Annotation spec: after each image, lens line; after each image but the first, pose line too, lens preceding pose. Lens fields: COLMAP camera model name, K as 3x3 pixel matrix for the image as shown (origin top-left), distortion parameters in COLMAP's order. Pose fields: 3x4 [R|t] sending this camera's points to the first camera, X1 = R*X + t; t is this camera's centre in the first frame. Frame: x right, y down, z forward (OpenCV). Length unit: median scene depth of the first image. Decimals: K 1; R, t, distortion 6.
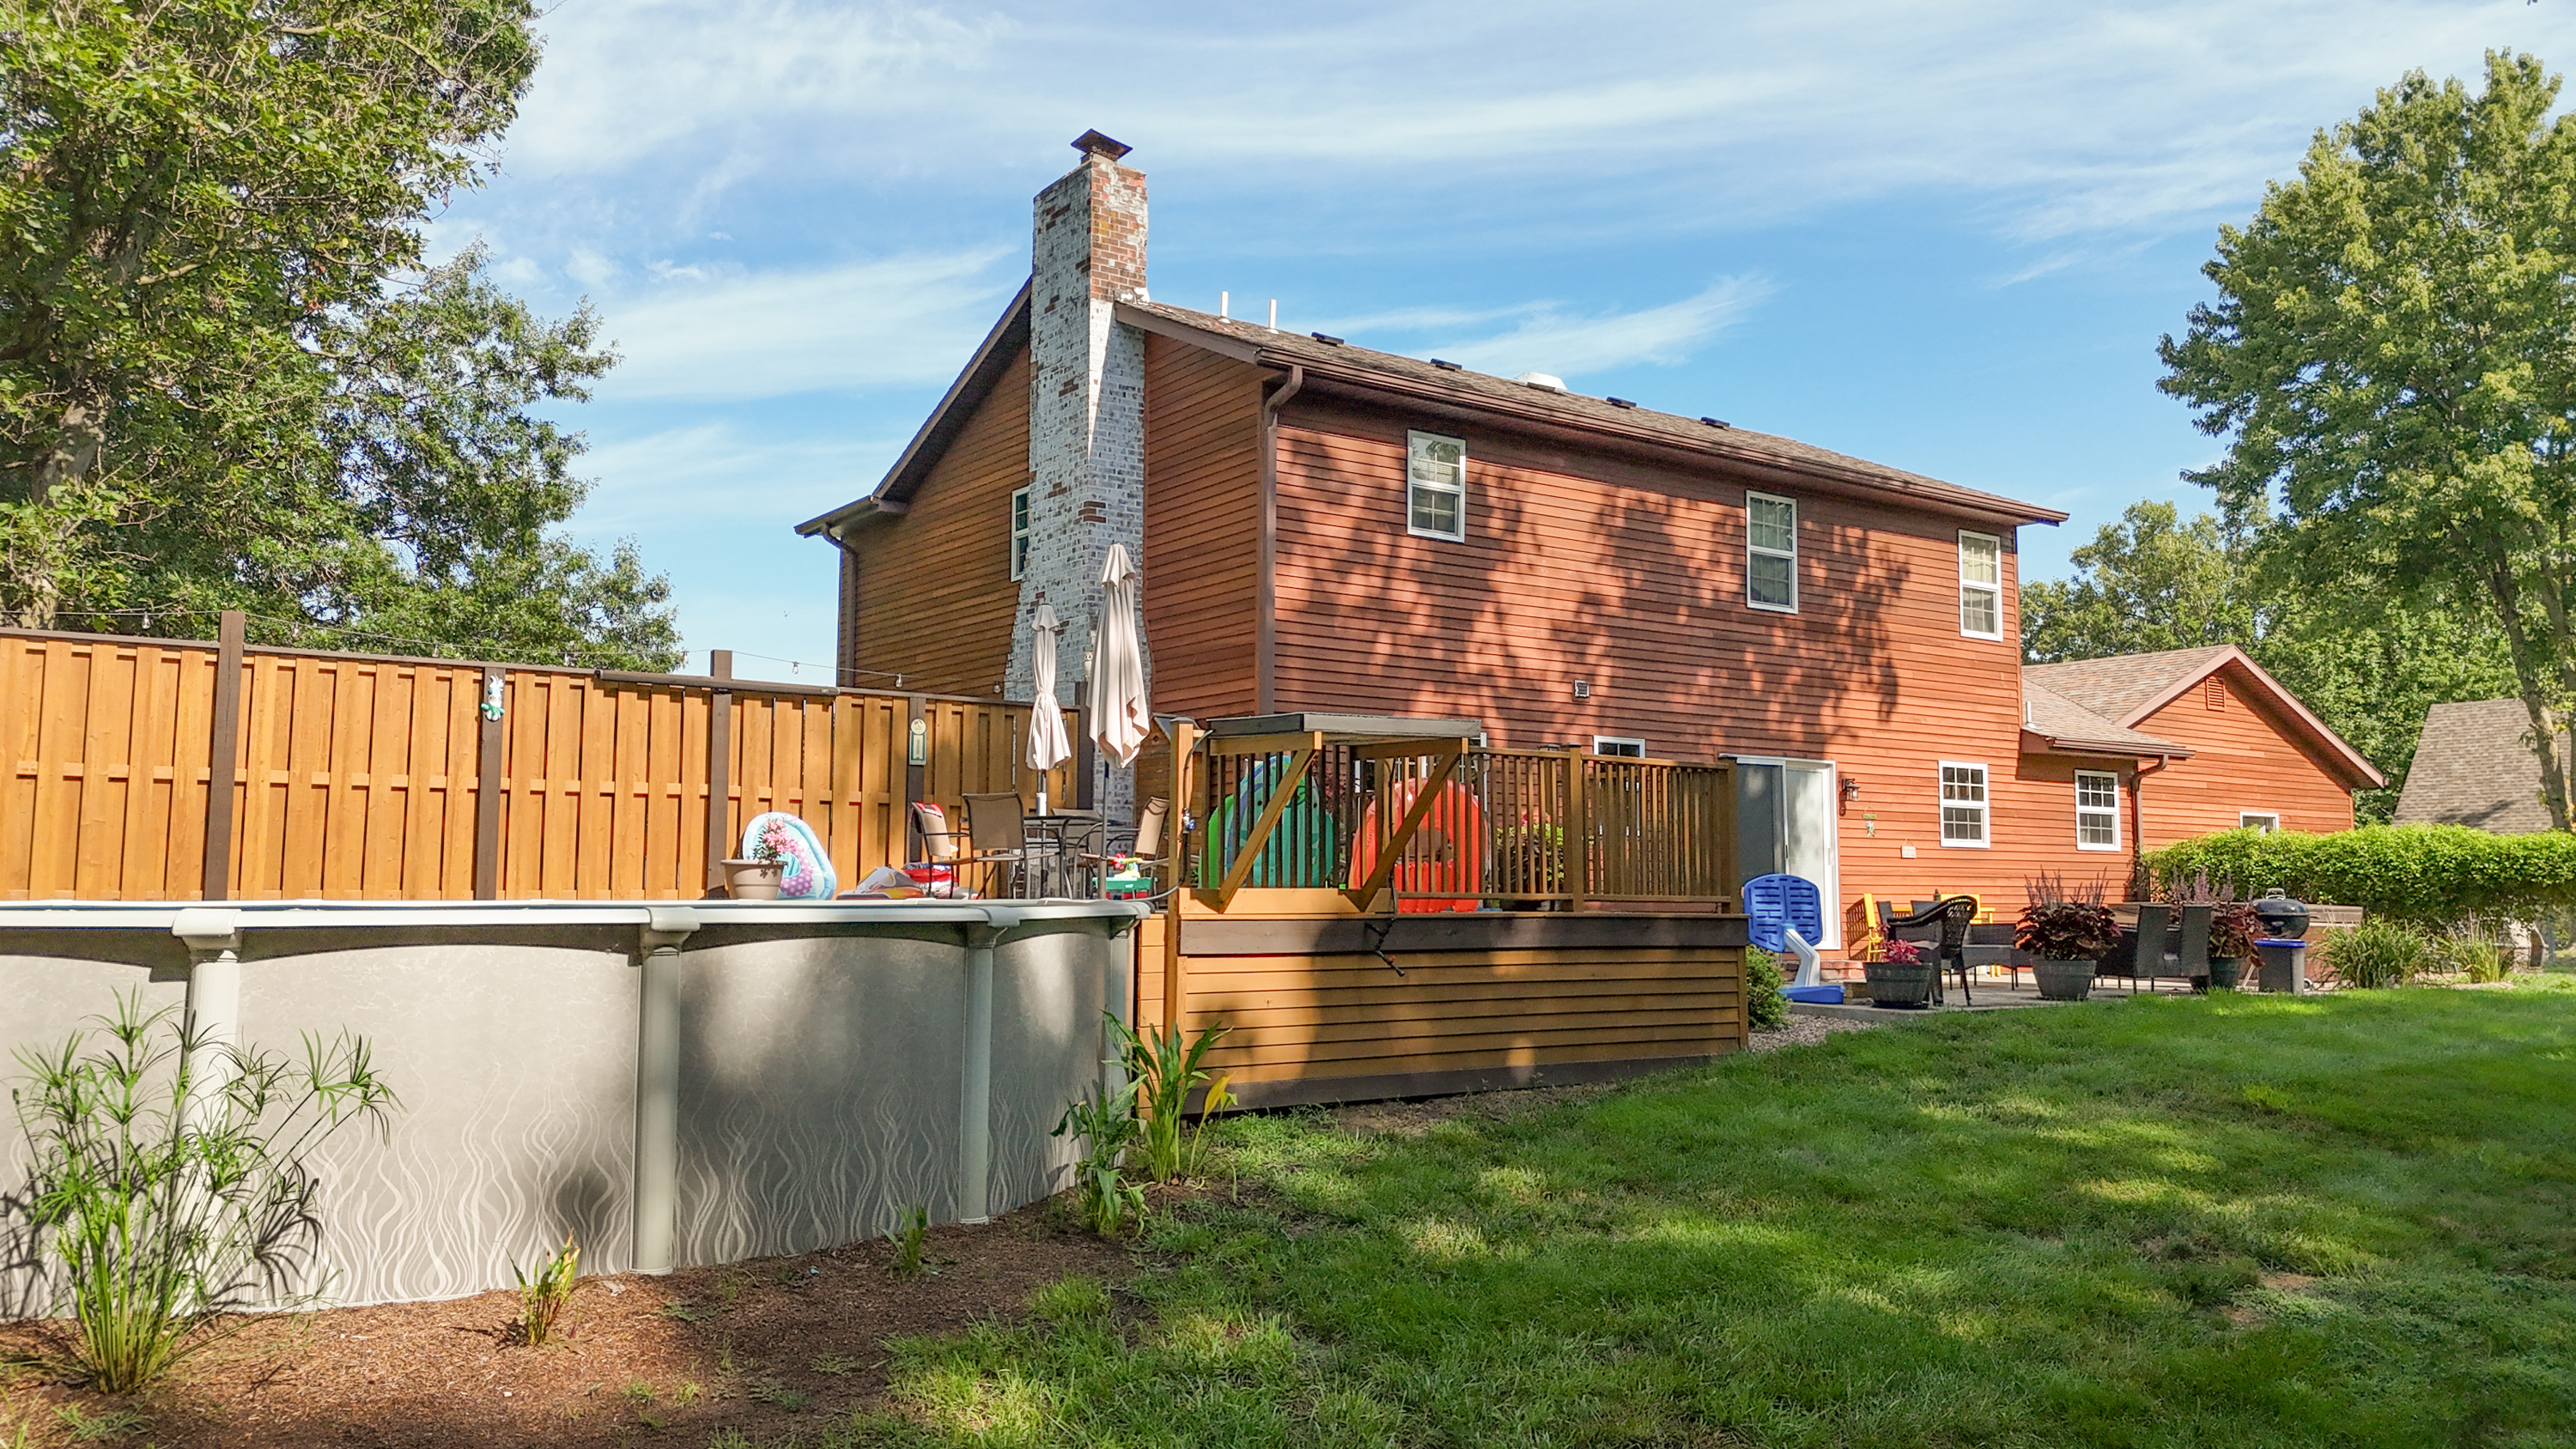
lens RADIAL K [[1916.7, 0, 1273.8], [0, 1916.7, 733.5], [0, 0, 1]] dist [0.071133, -0.062629]
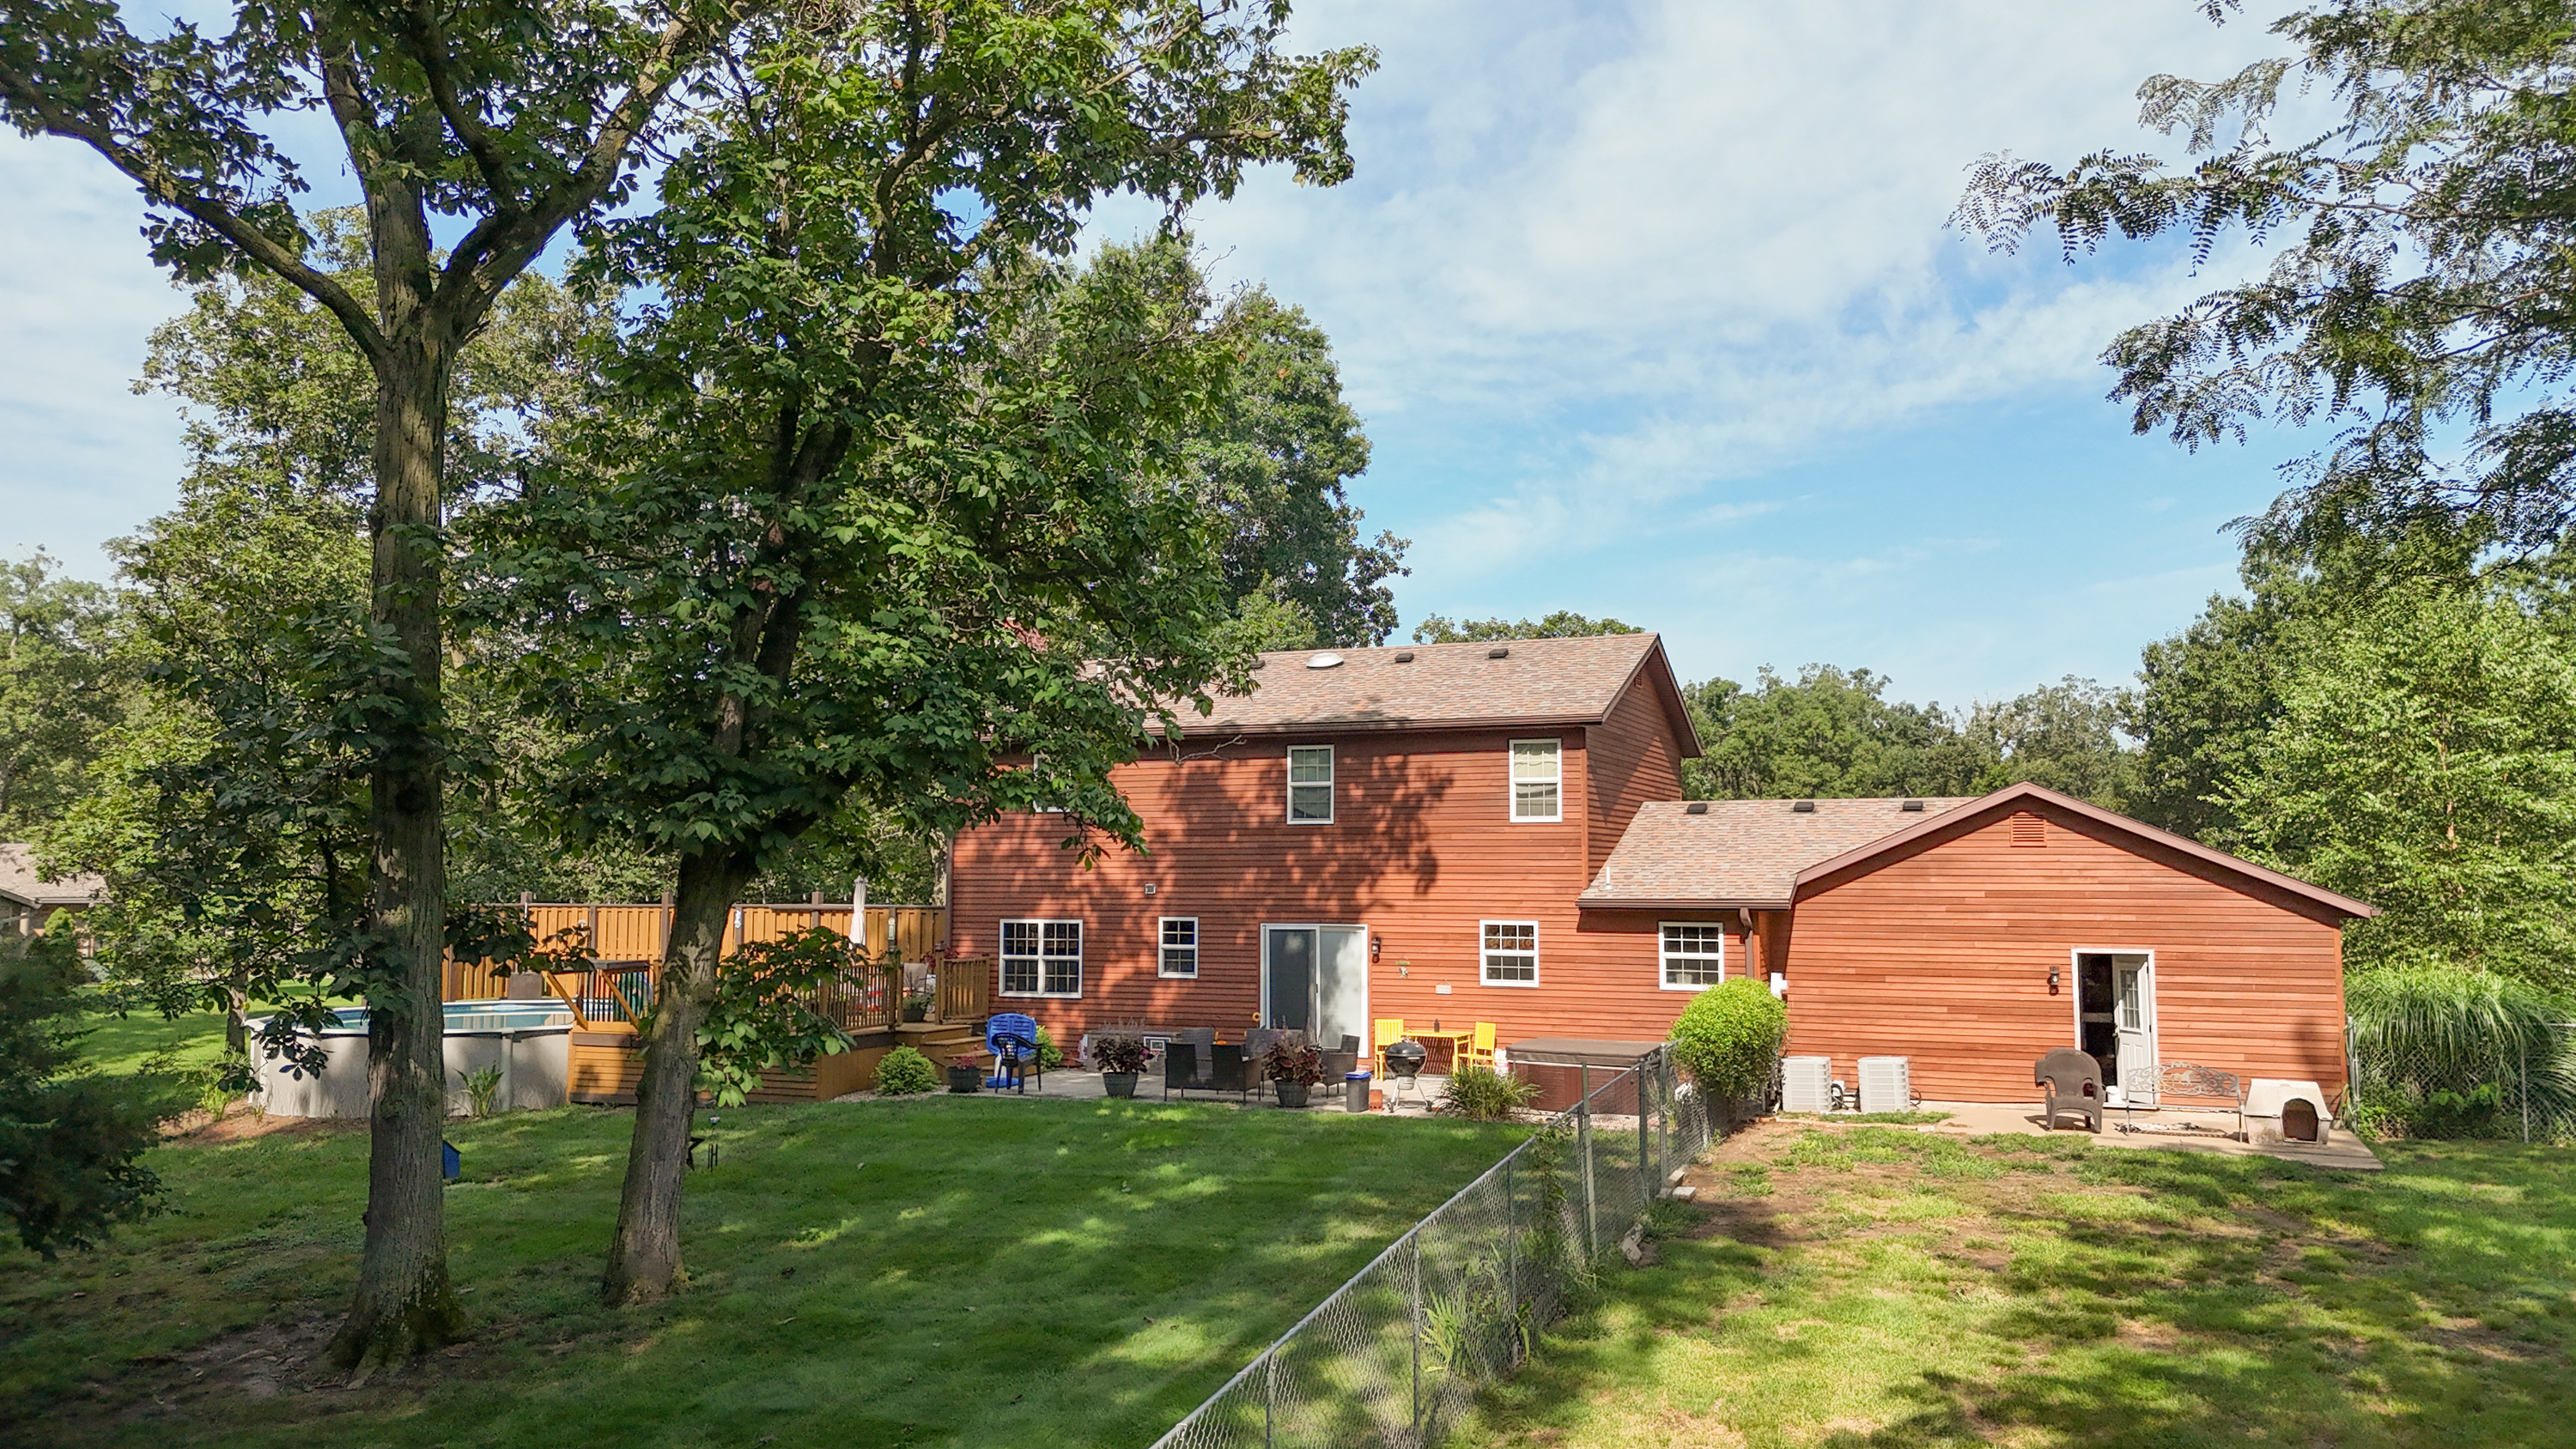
lens RADIAL K [[1916.7, 0, 1273.8], [0, 1916.7, 733.5], [0, 0, 1]] dist [0.071133, -0.062629]
pose [[0.512482, -0.069415, -0.855888, 1.476229], [0.075905, 0.996488, -0.035369, -0.081938], [0.855336, -0.046840, 0.515951, 0.214074]]
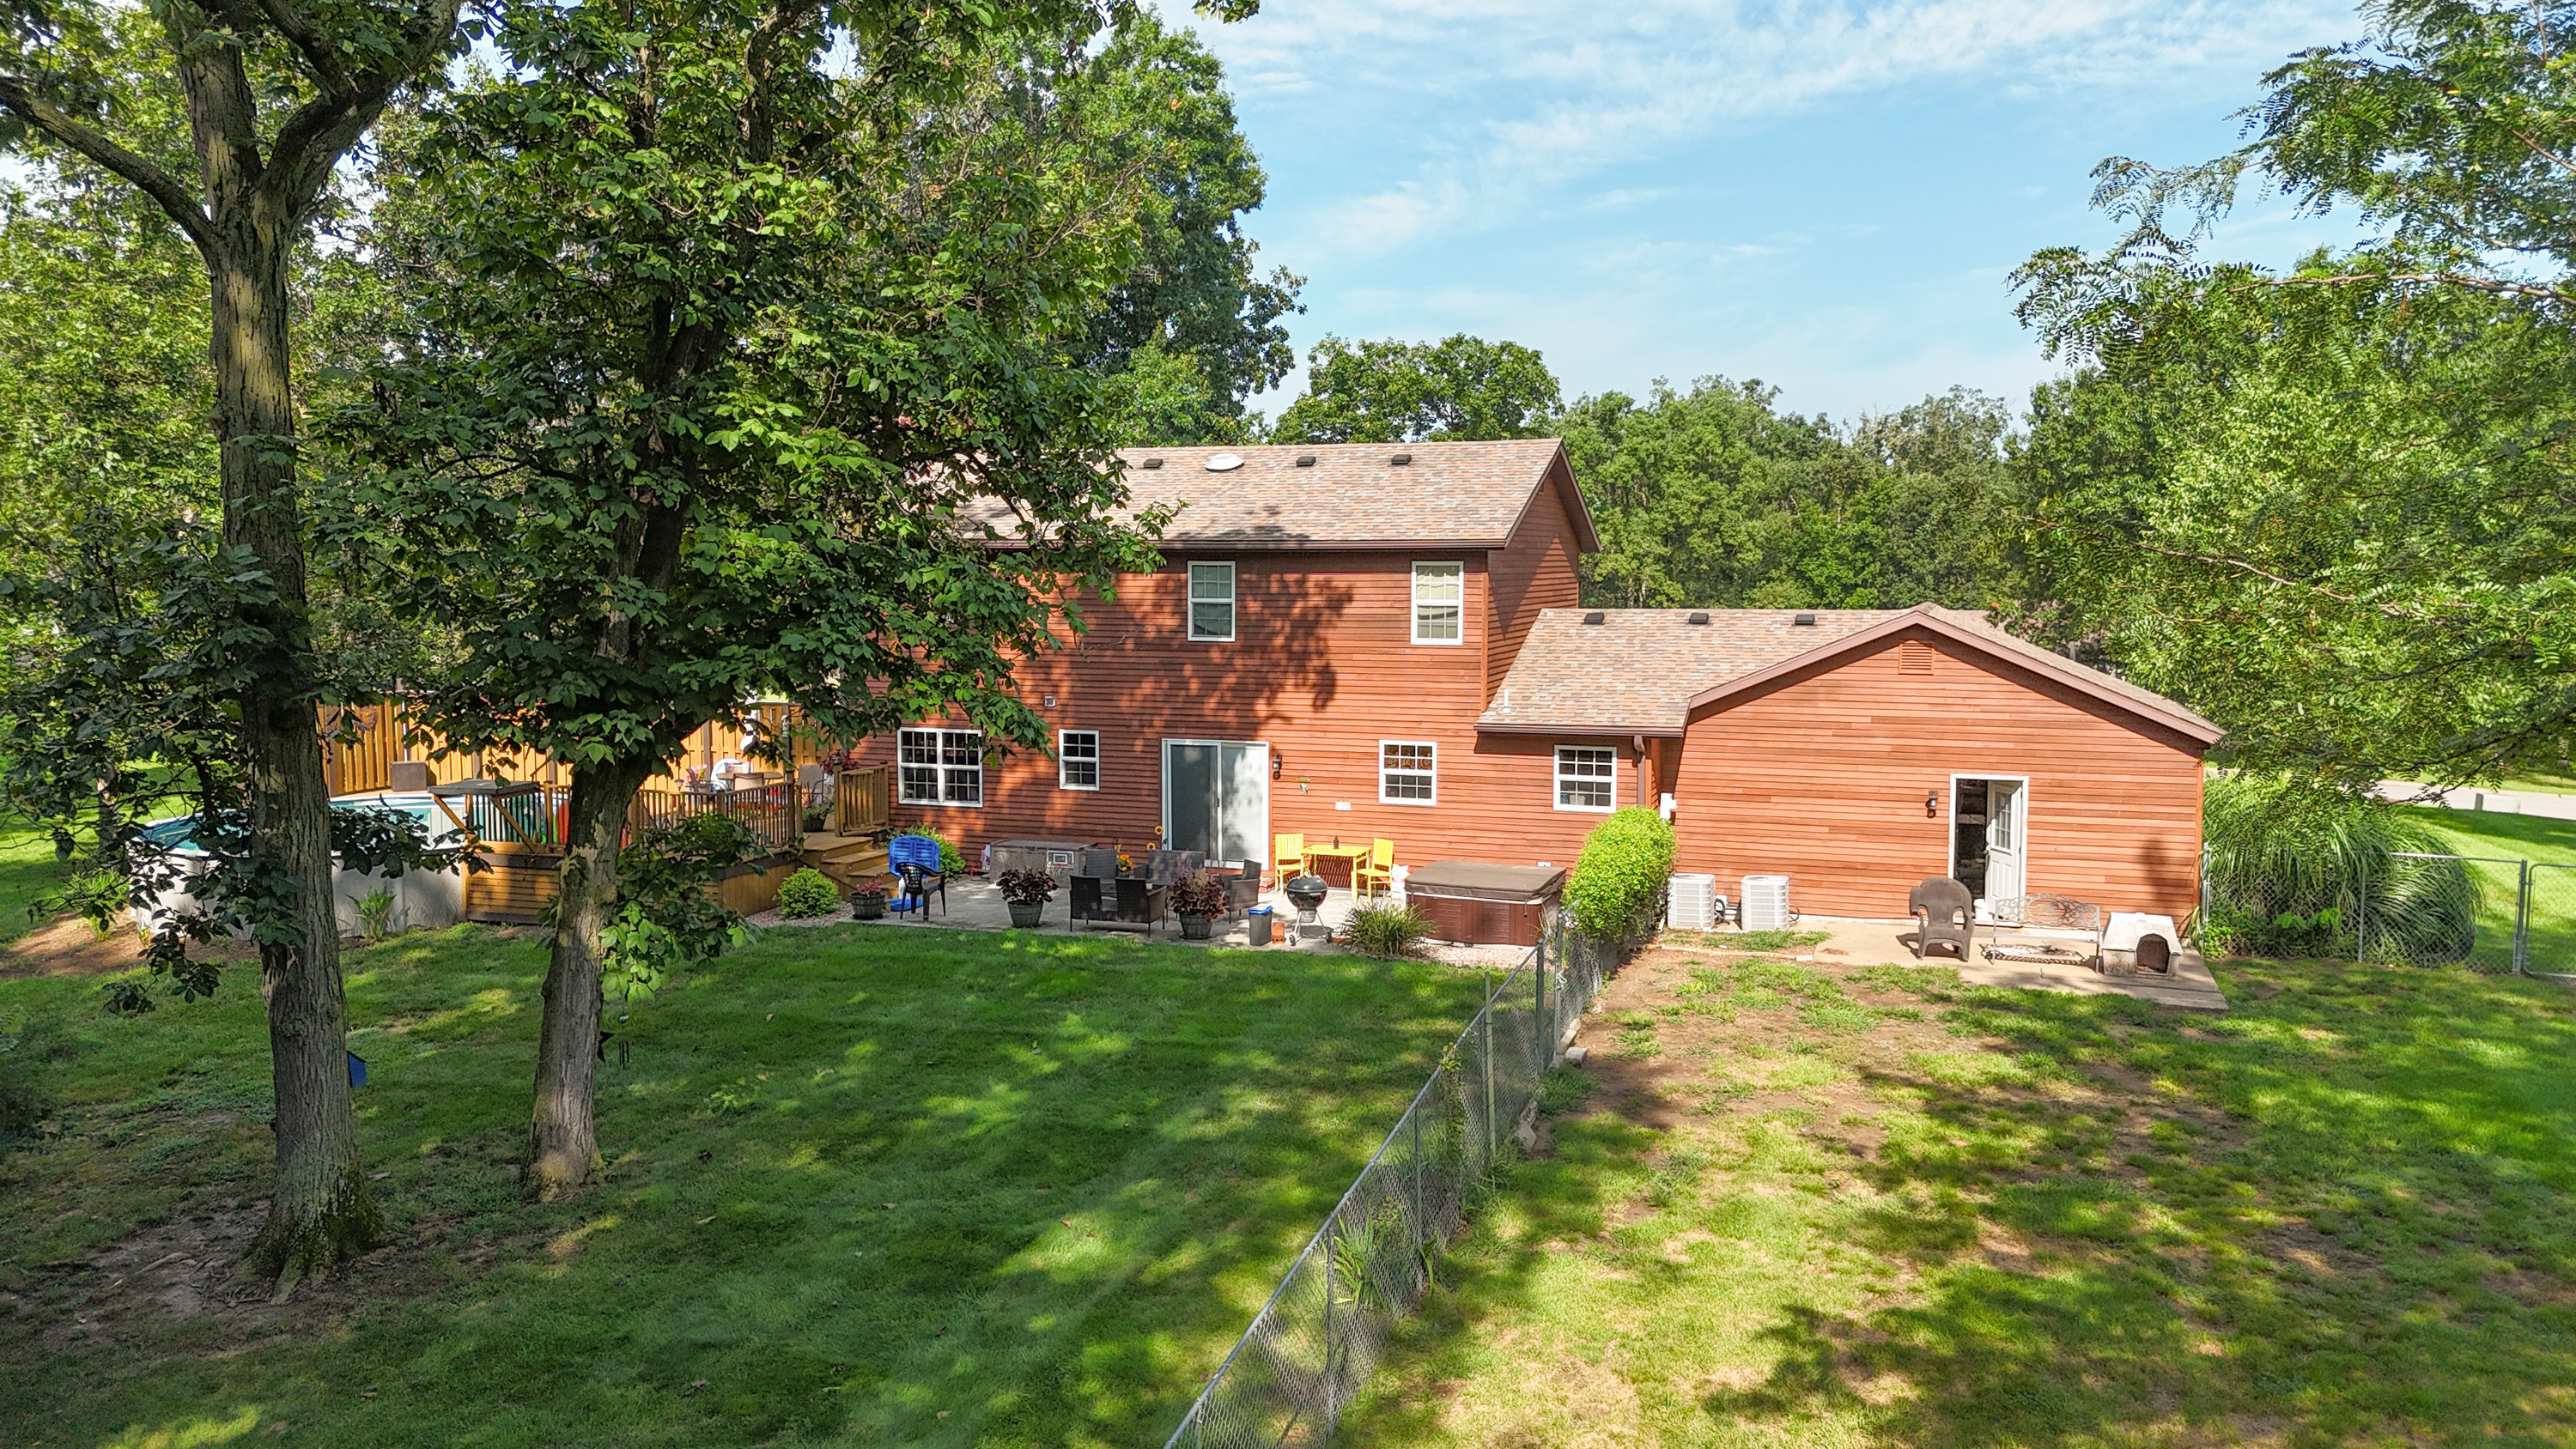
lens RADIAL K [[1913.3, 0, 1272.3], [0, 1913.3, 723.8], [0, 0, 1]] dist [0.073656, -0.070989]
pose [[0.561349, 0.073740, -0.824287, 1.461944], [0.074412, 0.987491, 0.139015, -0.195827], [0.824227, -0.139373, 0.548840, 0.221712]]
